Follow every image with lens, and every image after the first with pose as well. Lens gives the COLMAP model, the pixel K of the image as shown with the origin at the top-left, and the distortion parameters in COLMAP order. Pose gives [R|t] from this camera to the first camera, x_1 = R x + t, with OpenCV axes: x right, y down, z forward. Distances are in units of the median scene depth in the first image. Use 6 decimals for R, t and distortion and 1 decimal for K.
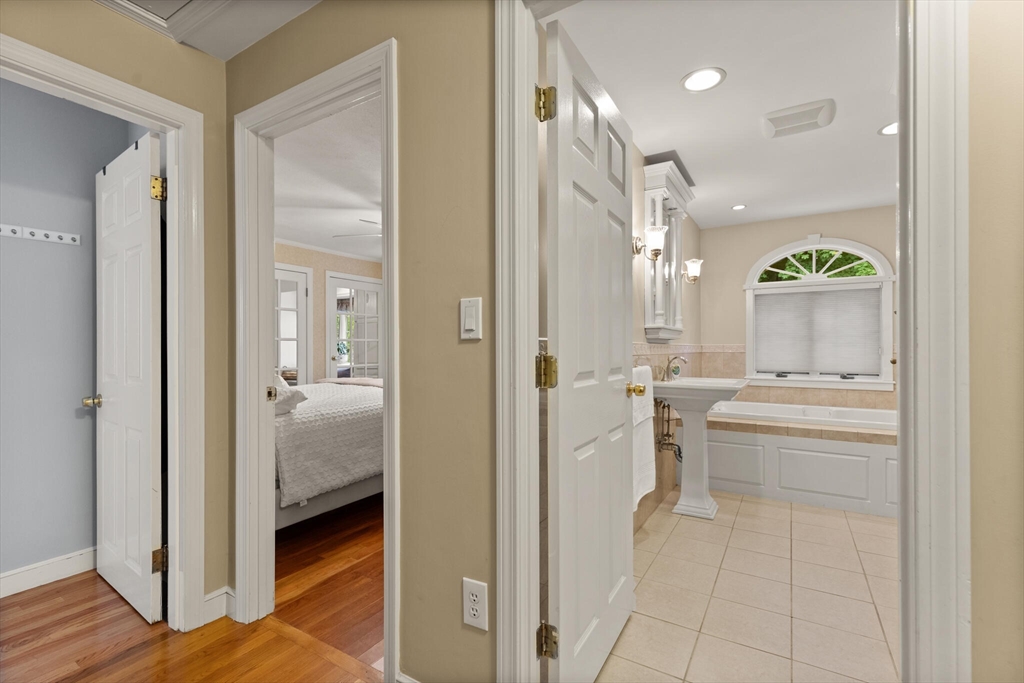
lens RADIAL K [[471.3, 0, 503.1], [0, 471.3, 347.2], [0, 0, 1]] dist [0.008874, -0.002592]
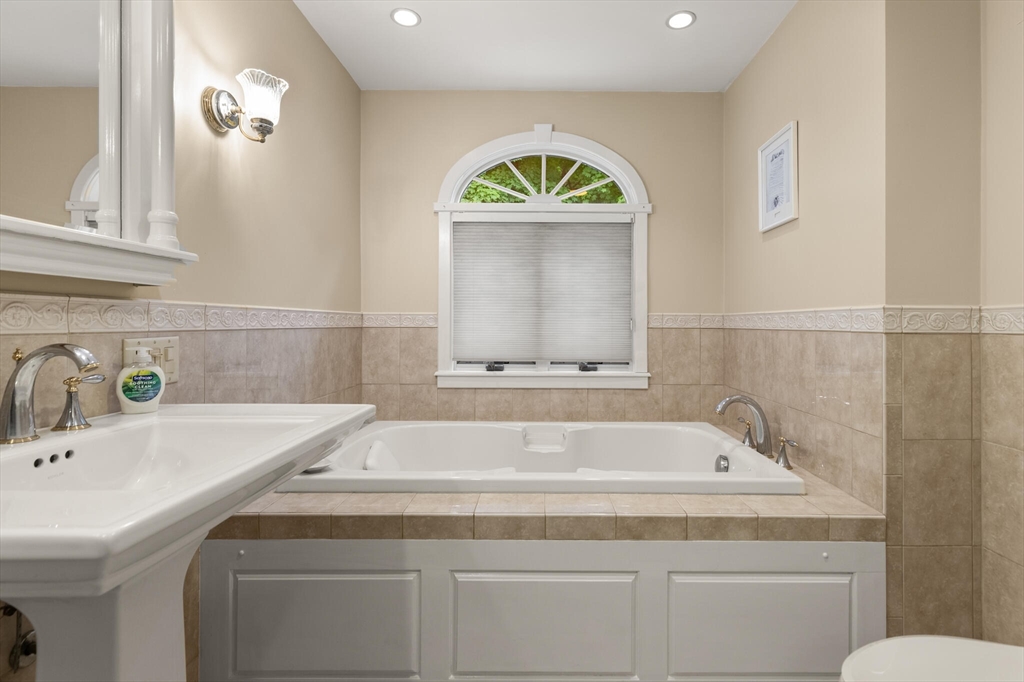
lens RADIAL K [[471.3, 0, 548.5], [0, 471.3, 319.7], [0, 0, 1]] dist [0.008874, -0.002592]
pose [[0.844998, 0.007811, 0.534712, 0.363765], [-0.004112, 0.999959, -0.008109, 0.006916], [-0.534753, 0.004654, 0.844995, 0.520272]]
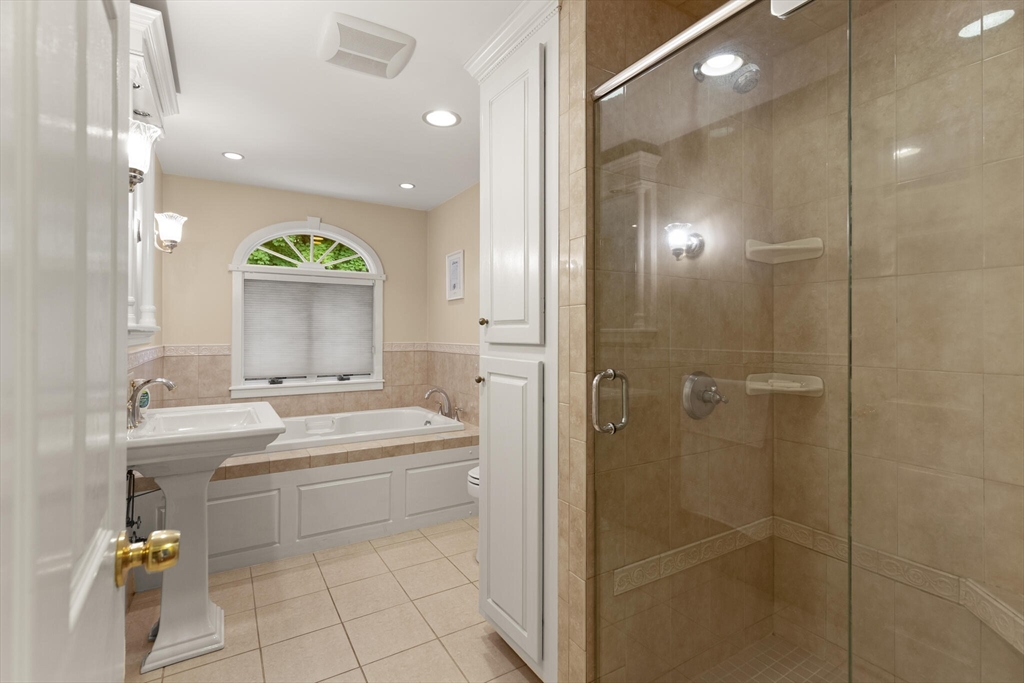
lens RADIAL K [[471.3, 0, 506.2], [0, 471.3, 326.6], [0, 0, 1]] dist [0.008874, -0.002592]
pose [[0.453406, 0.010335, 0.891244, 0.047268], [-0.002304, 0.999943, -0.010424, -0.029390], [-0.891301, 0.002672, 0.453404, 0.298640]]
